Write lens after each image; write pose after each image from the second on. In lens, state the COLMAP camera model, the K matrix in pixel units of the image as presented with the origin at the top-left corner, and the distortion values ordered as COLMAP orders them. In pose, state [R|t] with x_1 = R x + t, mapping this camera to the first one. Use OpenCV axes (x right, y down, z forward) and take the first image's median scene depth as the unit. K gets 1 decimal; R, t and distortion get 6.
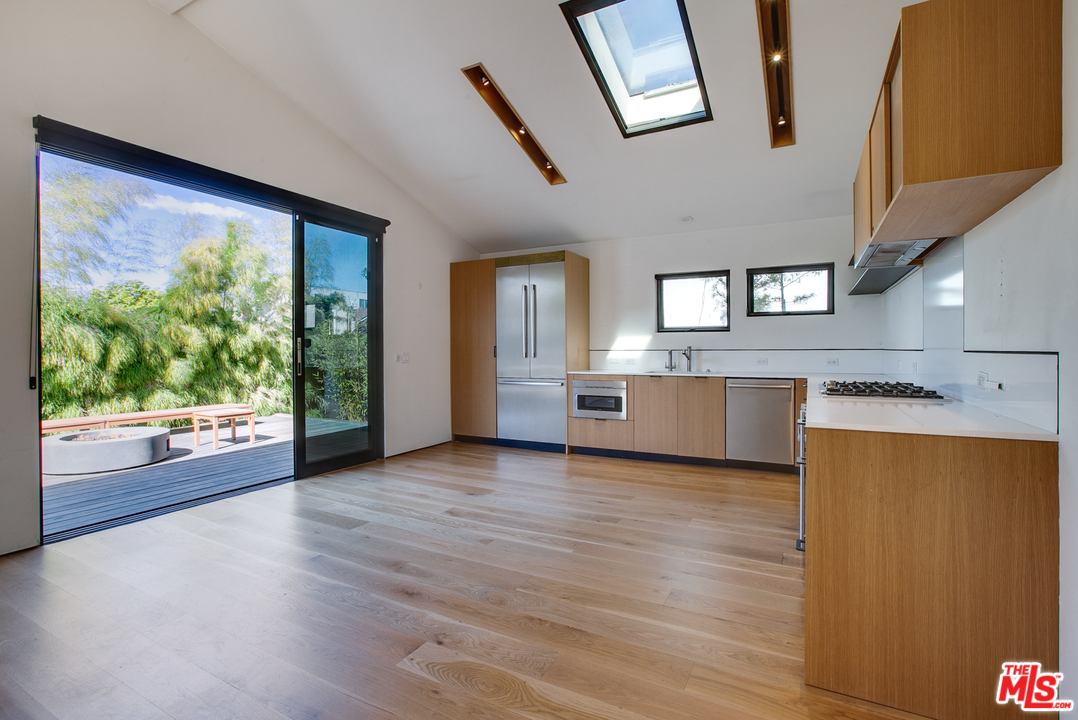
lens RADIAL K [[500.3, 0, 564.9], [0, 500.3, 351.0], [0, 0, 1]] dist [-0.044623, 0.010371]
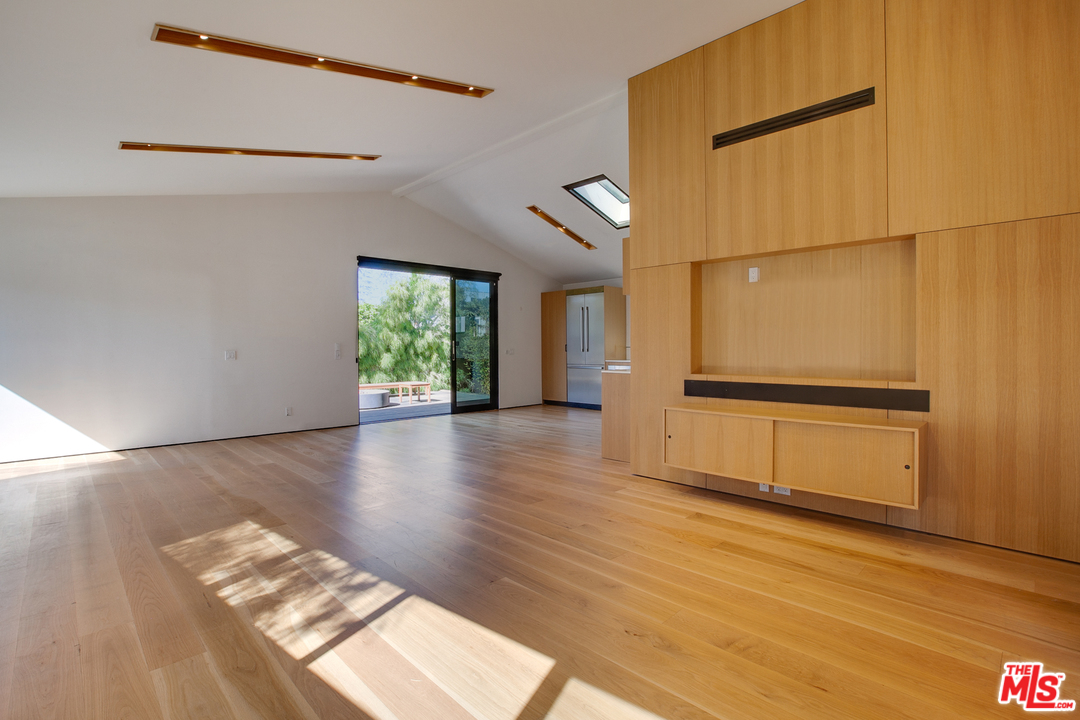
lens RADIAL K [[501.2, 0, 562.9], [0, 501.2, 355.8], [0, 0, 1]] dist [-0.044623, 0.010371]
pose [[0.959891, 0.003190, -0.280357, 0.313798], [0.000942, 0.999893, 0.014602, 0.001927], [0.280373, -0.014280, 0.959785, -0.568452]]
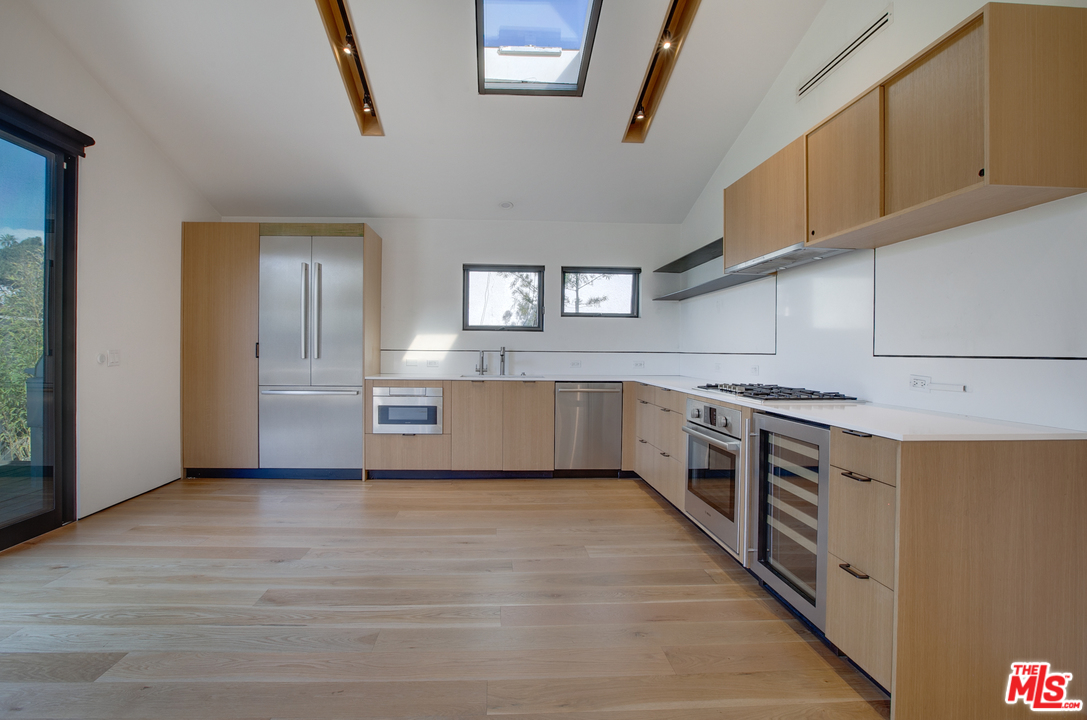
lens RADIAL K [[504.4, 0, 524.3], [0, 504.4, 355.2], [0, 0, 1]] dist [-0.044623, 0.010371]
pose [[0.869094, 0.006985, 0.494598, -0.163314], [-0.009949, 0.999945, 0.003361, 0.001693], [-0.494547, -0.007842, 0.869115, 0.176174]]
